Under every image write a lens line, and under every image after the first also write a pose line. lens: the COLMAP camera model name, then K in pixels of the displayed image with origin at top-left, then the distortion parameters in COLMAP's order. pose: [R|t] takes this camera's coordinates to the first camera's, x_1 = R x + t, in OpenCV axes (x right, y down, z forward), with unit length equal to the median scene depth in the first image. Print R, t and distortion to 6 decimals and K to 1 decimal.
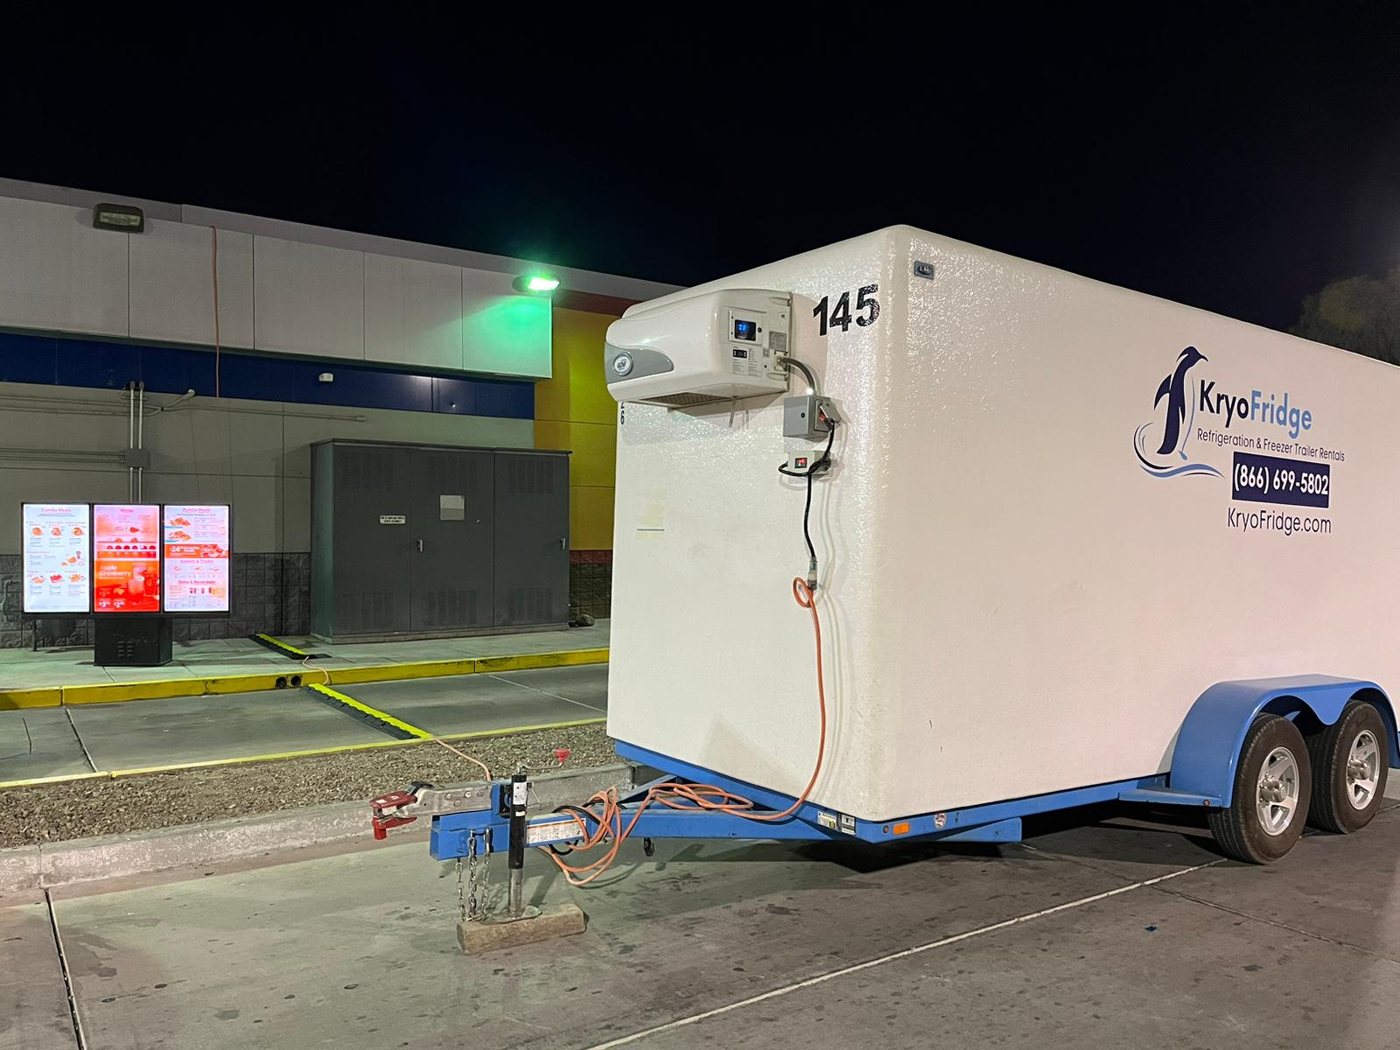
lens RADIAL K [[1047.5, 0, 707.0], [0, 1047.5, 529.2], [0, 0, 1]] dist [0.007885, 0.000899]
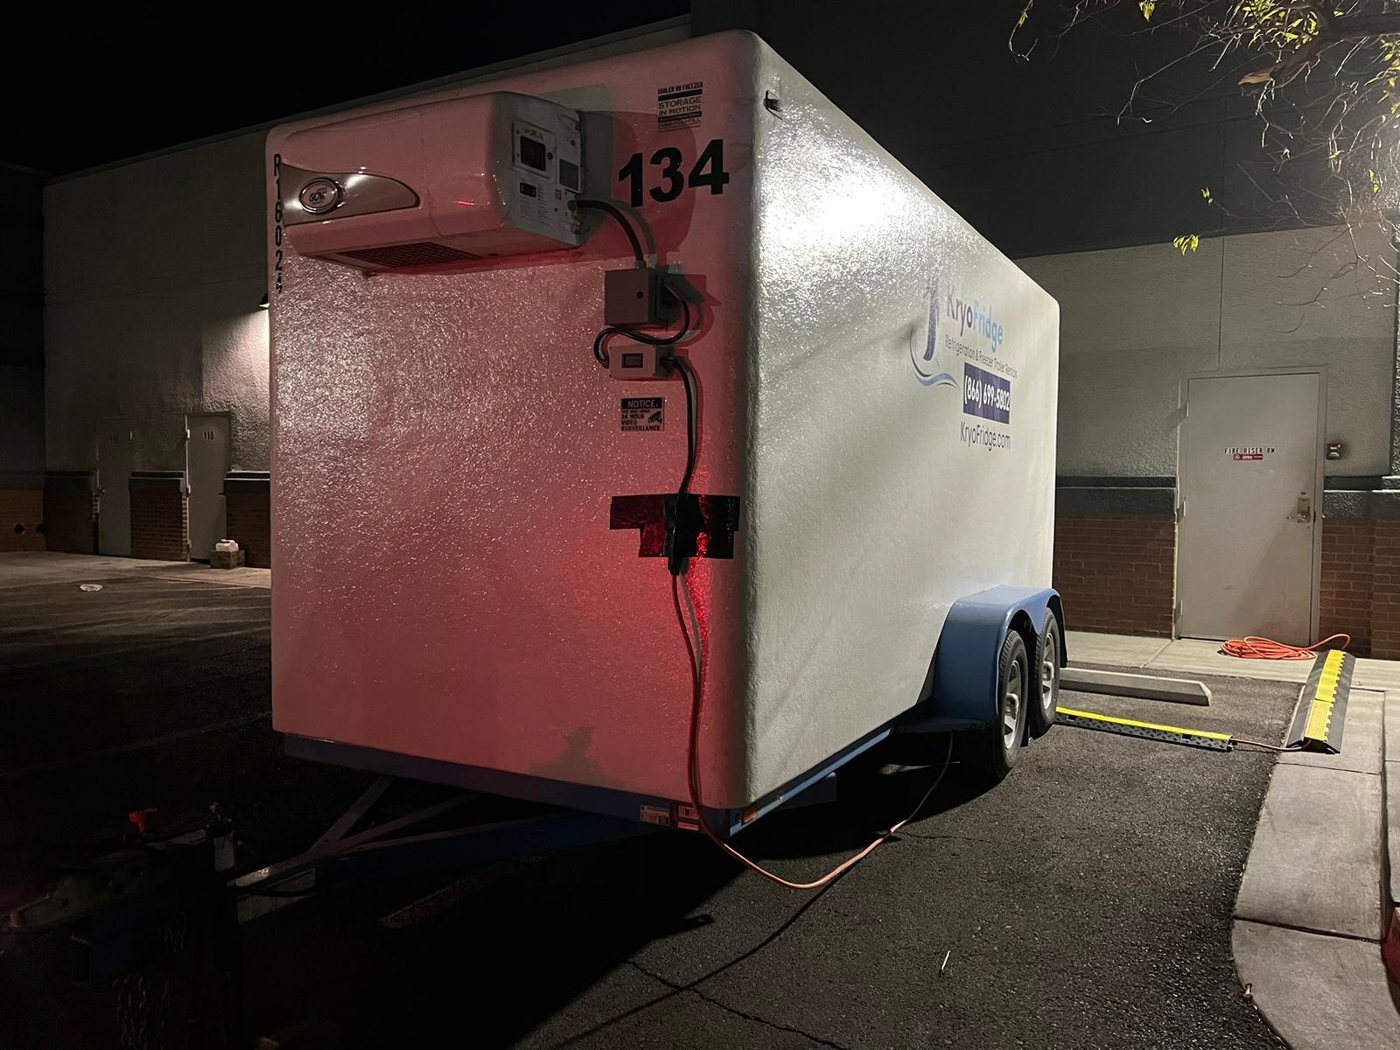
lens RADIAL K [[1047.5, 0, 711.4], [0, 1047.5, 536.7], [0, 0, 1]] dist [0.007885, 0.000899]
pose [[0.900911, -0.041262, 0.432037, -0.164782], [0.010675, 0.997276, 0.072986, 0.016627], [-0.433872, -0.061142, 0.898898, 0.287543]]
